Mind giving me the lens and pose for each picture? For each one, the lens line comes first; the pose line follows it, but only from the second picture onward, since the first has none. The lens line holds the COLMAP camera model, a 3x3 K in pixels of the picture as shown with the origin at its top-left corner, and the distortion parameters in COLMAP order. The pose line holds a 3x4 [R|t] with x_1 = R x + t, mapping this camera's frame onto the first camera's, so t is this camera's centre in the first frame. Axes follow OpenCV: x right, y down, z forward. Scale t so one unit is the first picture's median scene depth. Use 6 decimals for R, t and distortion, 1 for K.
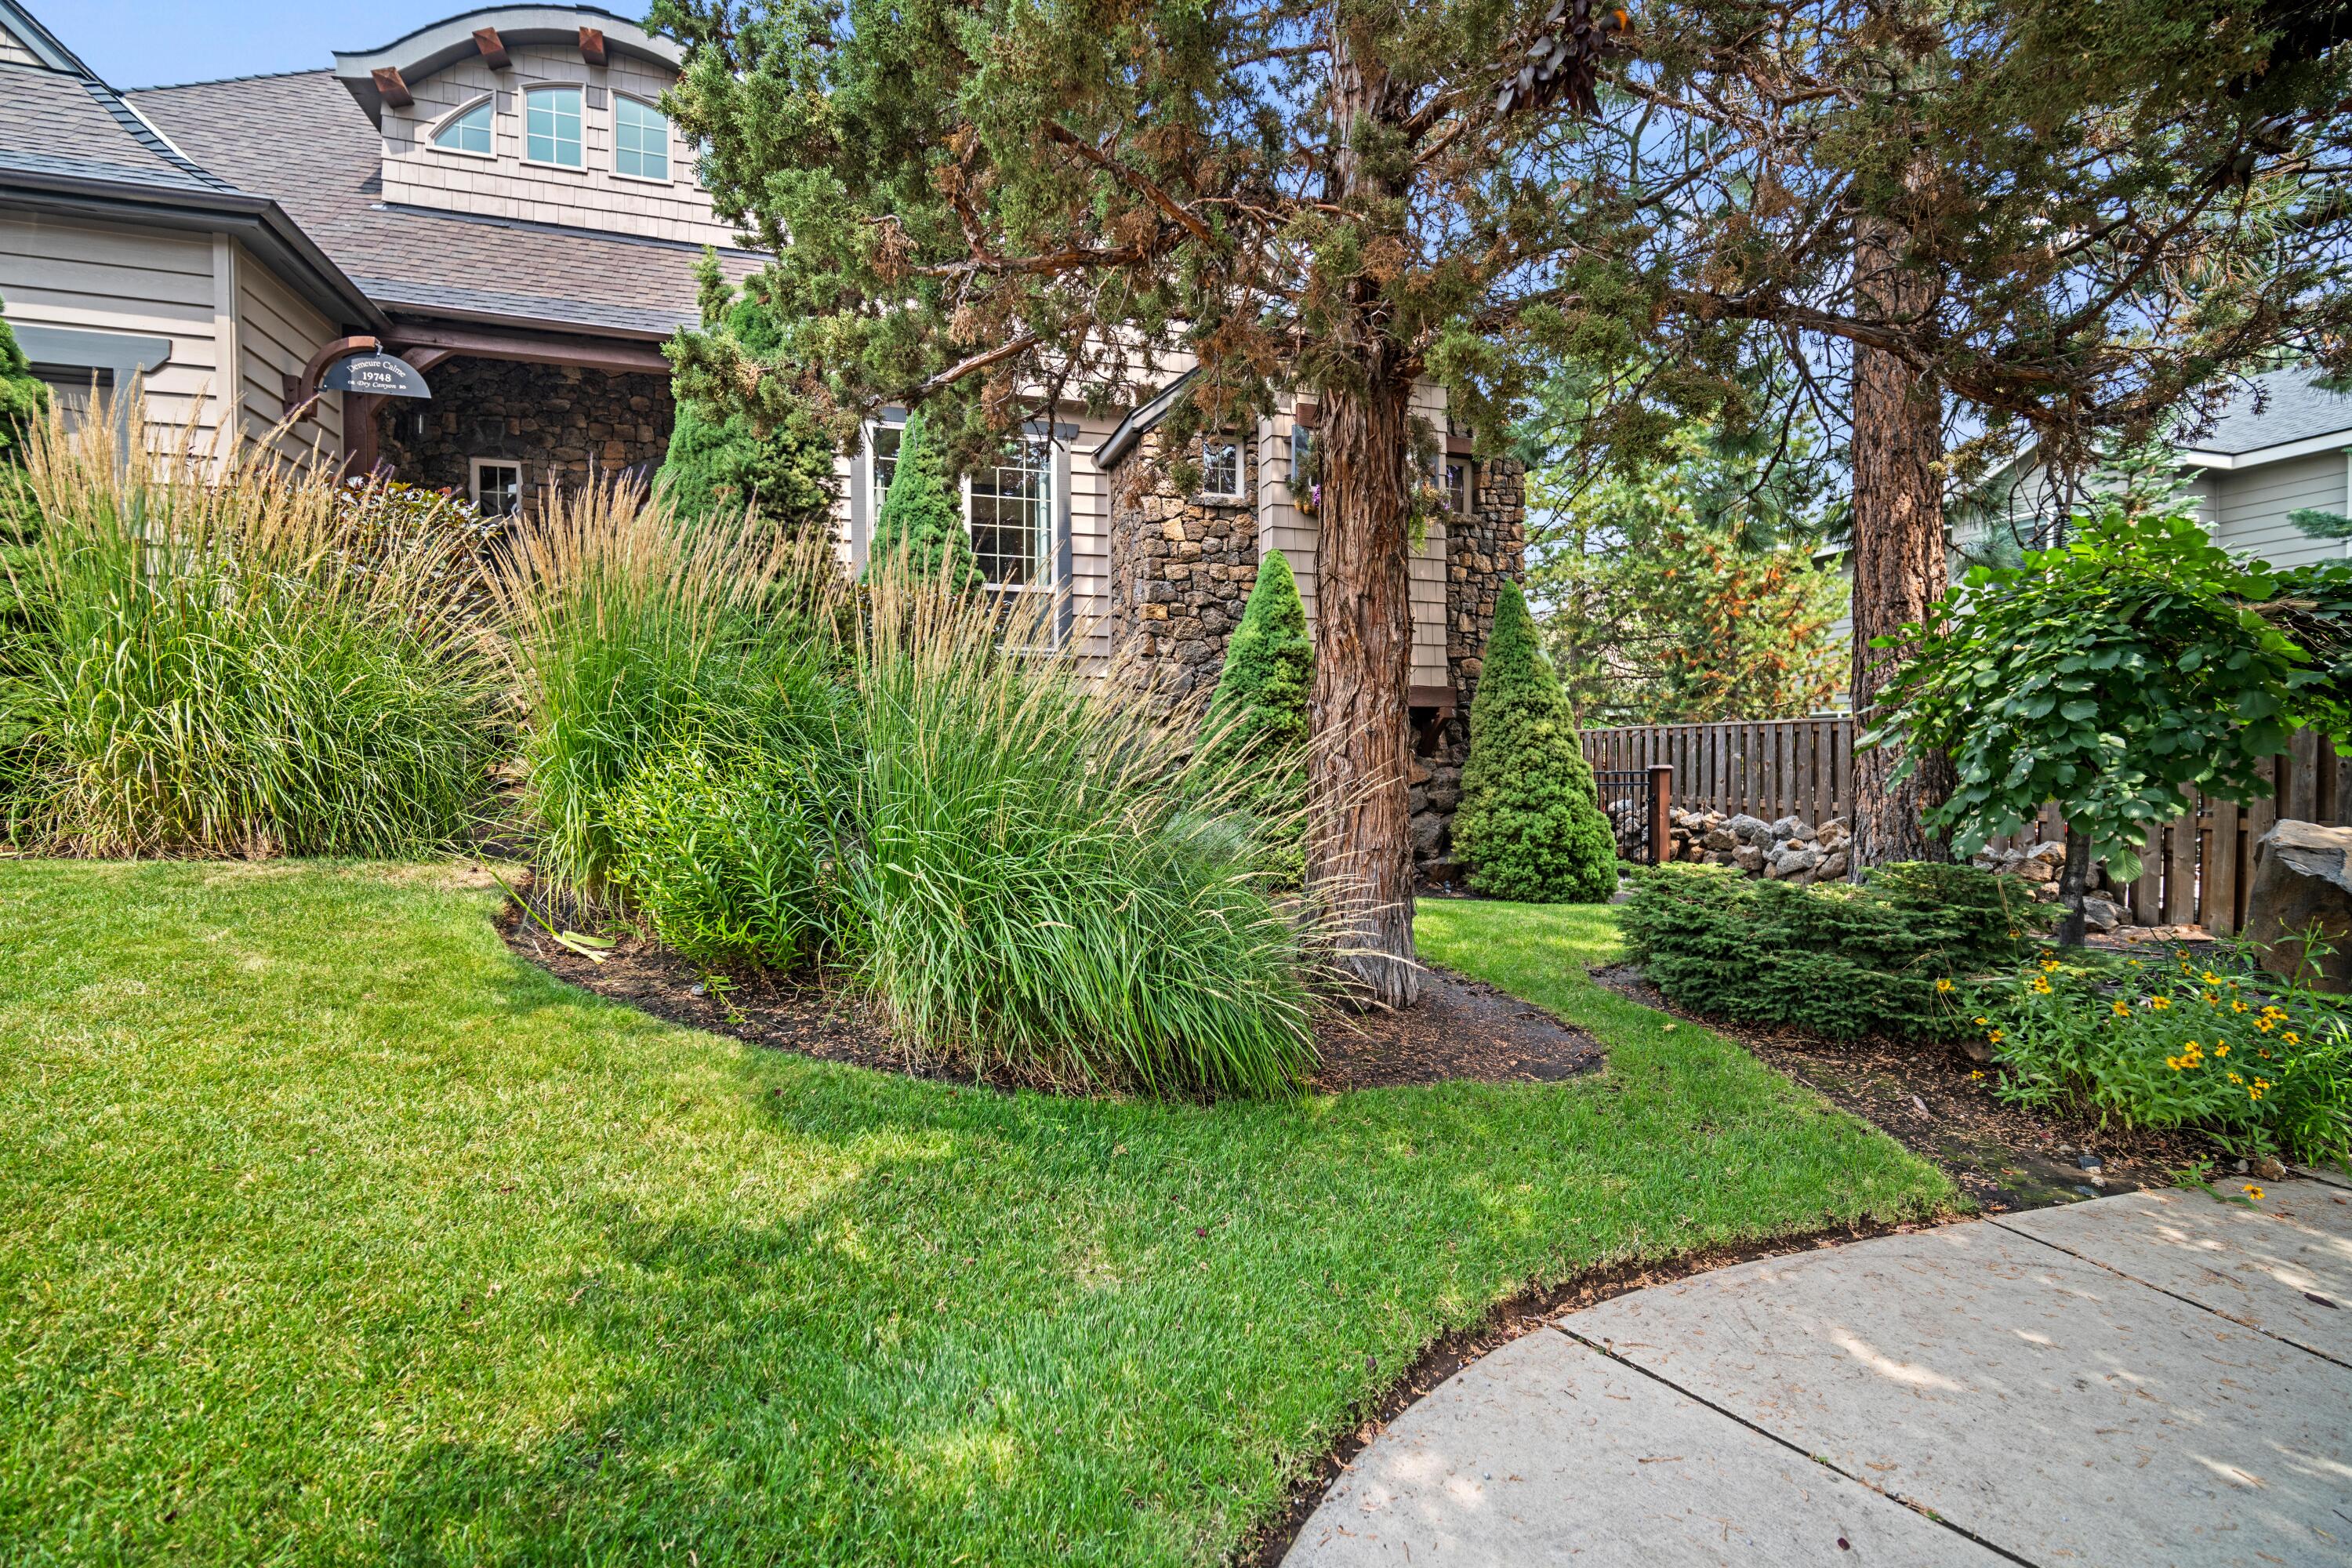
lens RADIAL K [[1036.5, 0, 1167.6], [0, 1036.5, 788.1], [0, 0, 1]] dist [-0.014007, 0.006815]
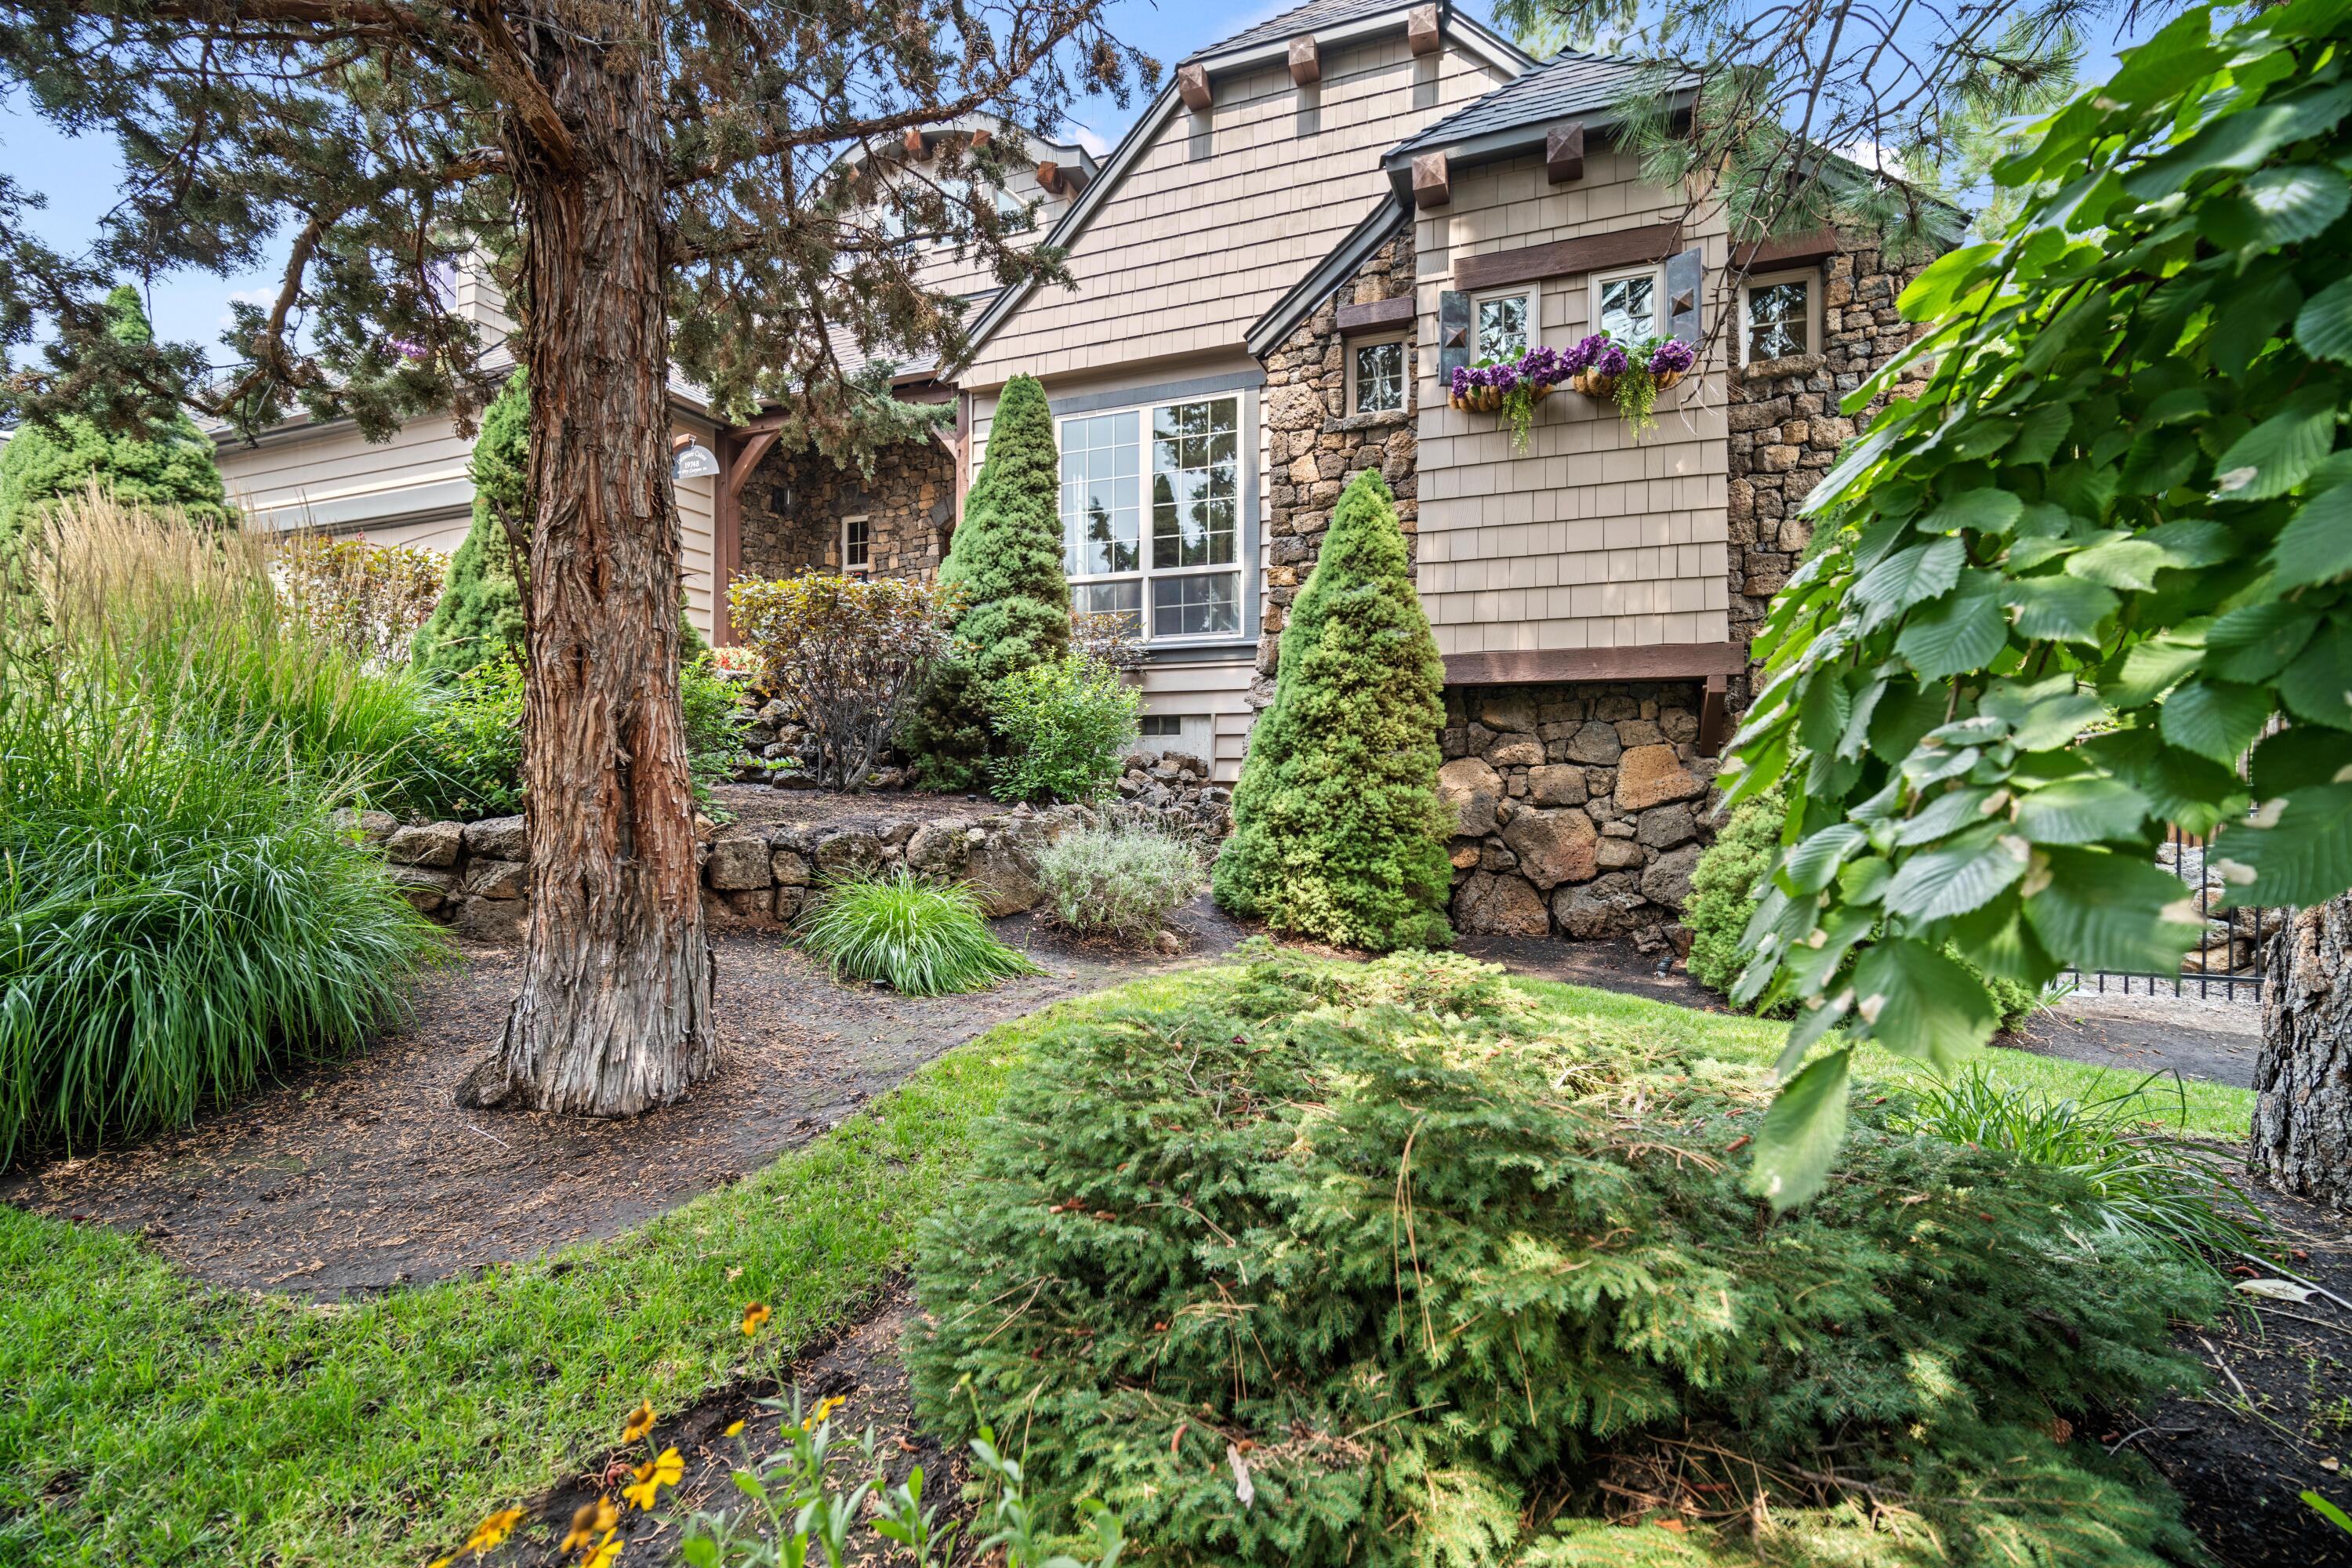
lens RADIAL K [[1036.5, 0, 1167.6], [0, 1036.5, 788.1], [0, 0, 1]] dist [-0.014007, 0.006815]
pose [[0.773853, 0.009275, -0.633298, 0.423002], [-0.020966, 0.999720, -0.010979, 0.002735], [0.633019, 0.021774, 0.773830, 0.331131]]
